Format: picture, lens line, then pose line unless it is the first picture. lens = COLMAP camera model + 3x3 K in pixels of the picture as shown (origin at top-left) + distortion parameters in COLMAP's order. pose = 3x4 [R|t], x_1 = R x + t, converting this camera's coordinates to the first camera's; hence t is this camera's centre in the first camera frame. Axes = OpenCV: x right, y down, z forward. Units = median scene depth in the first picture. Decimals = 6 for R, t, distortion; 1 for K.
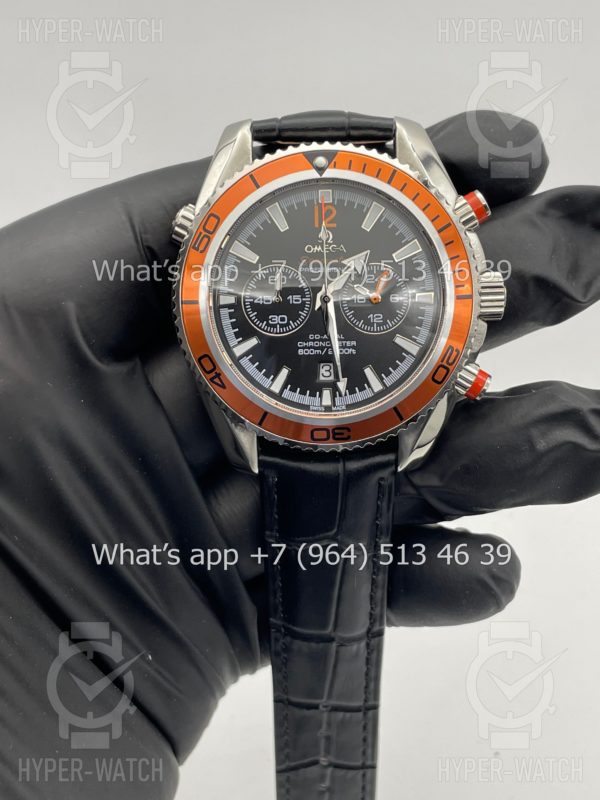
lens RADIAL K [[1266.4, 0, 298.3], [0, 1266.4, 403.7], [0, 0, 1]] dist [0.113821, 0.000000]
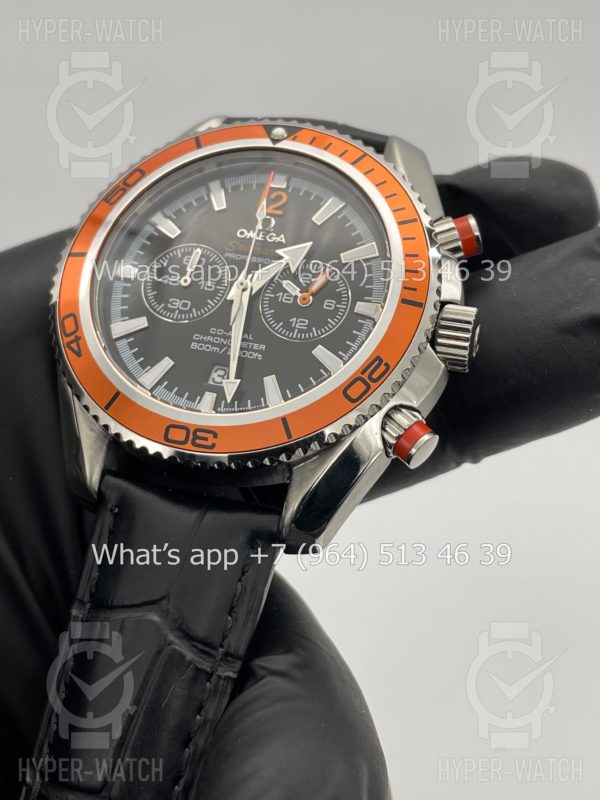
lens RADIAL K [[1266.4, 0, 303.4], [0, 1266.4, 393.1], [0, 0, 1]] dist [0.113821, 0.000000]
pose [[0.948460, 0.177713, -0.262378, 0.269733], [-0.283227, 0.846768, -0.450295, 0.308059], [0.142151, 0.501399, 0.853459, 0.377100]]
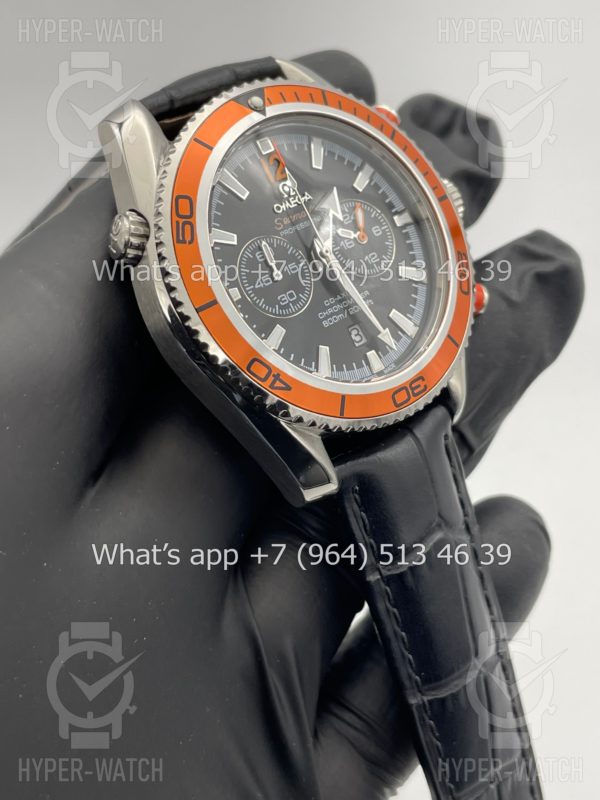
lens RADIAL K [[1266.4, 0, 303.9], [0, 1266.4, 395.0], [0, 0, 1]] dist [0.113821, 0.000000]
pose [[0.733571, -0.372131, 0.568676, -0.493293], [0.488338, 0.870572, -0.060252, 0.041804], [-0.472651, 0.321905, 0.820352, 0.351419]]
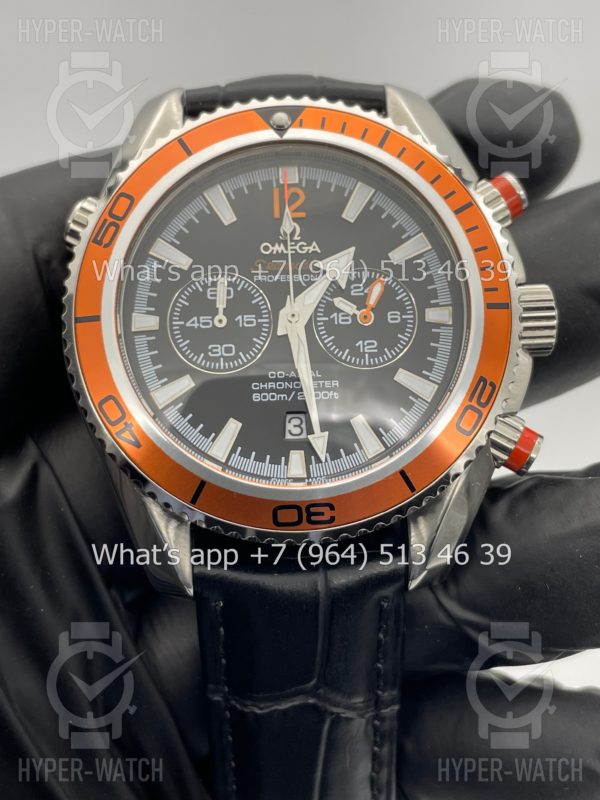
lens RADIAL K [[1266.4, 0, 302.7], [0, 1266.4, 408.4], [0, 0, 1]] dist [0.113821, 0.000000]
pose [[0.999564, -0.015379, 0.025208, 0.009528], [0.021329, 0.966396, -0.256170, 0.135751], [-0.020422, 0.256596, 0.966303, 0.361583]]
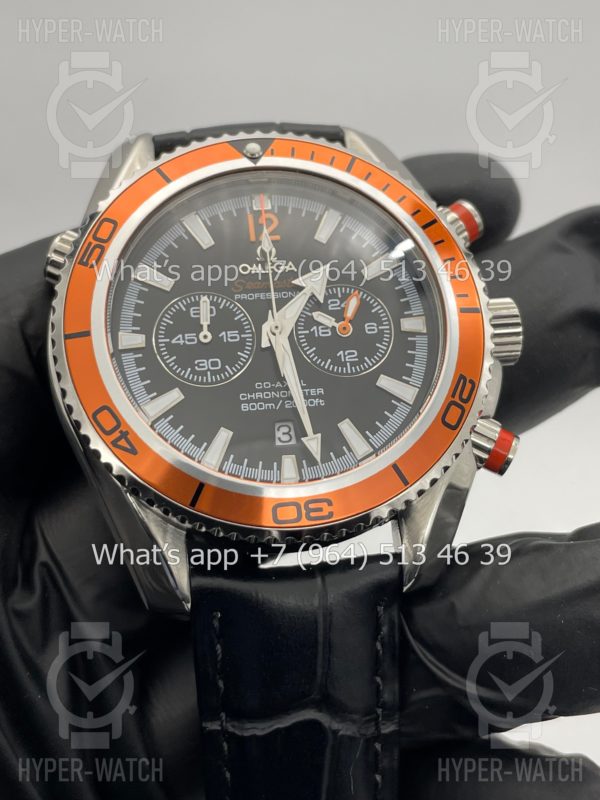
lens RADIAL K [[1266.4, 0, 300.9], [0, 1266.4, 406.2], [0, 0, 1]] dist [0.113821, 0.000000]
pose [[0.989291, -0.052691, 0.136114, -0.060849], [0.103155, 0.912165, -0.396628, 0.231664], [-0.103260, 0.406421, 0.907832, 0.382828]]
